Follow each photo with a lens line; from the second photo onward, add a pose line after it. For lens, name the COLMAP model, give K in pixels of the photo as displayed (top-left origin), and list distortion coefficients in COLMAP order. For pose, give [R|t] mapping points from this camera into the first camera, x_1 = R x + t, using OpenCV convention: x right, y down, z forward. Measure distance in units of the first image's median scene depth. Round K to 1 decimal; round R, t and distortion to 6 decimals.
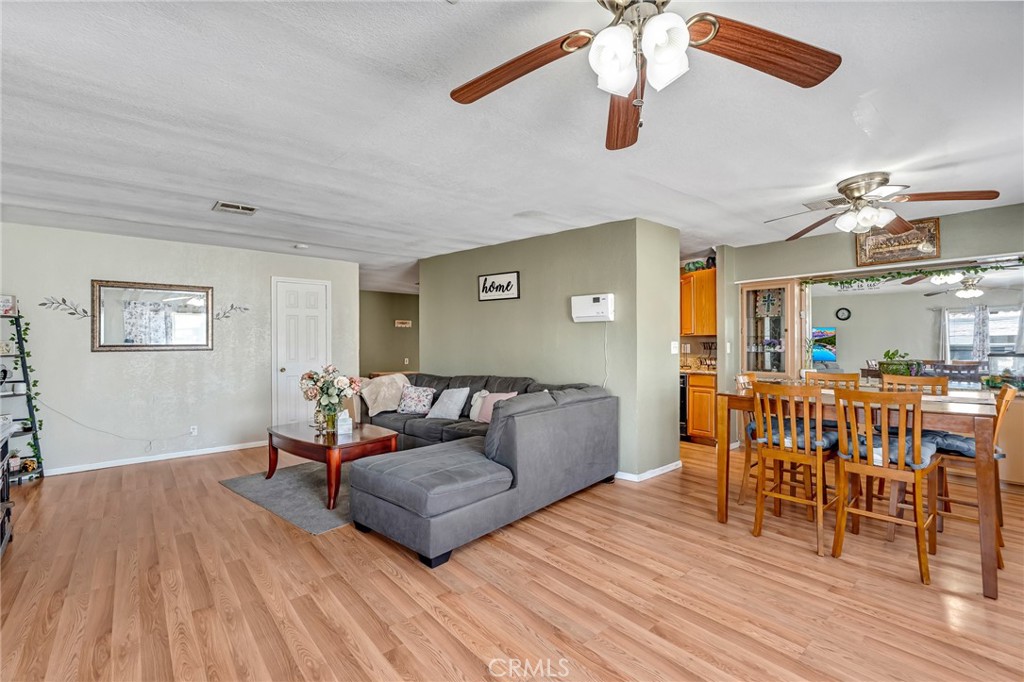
lens RADIAL K [[457.3, 0, 512.0], [0, 457.3, 341.0], [0, 0, 1]] dist [-0.000043, -0.000461]
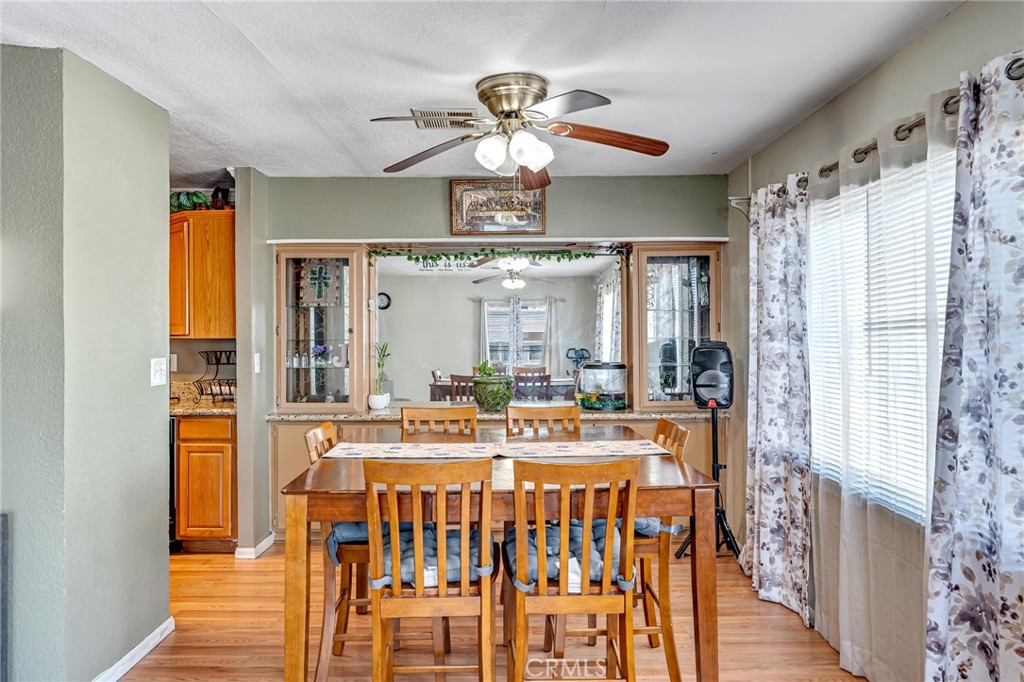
lens RADIAL K [[700.1, 0, 513.4], [0, 700.1, 336.8], [0, 0, 1]] dist [0.005607, -0.001287]
pose [[0.655893, -0.003851, 0.754844, 0.055248], [-0.001158, 0.999981, 0.006108, -0.021414], [-0.754853, -0.004880, 0.655876, 0.246769]]
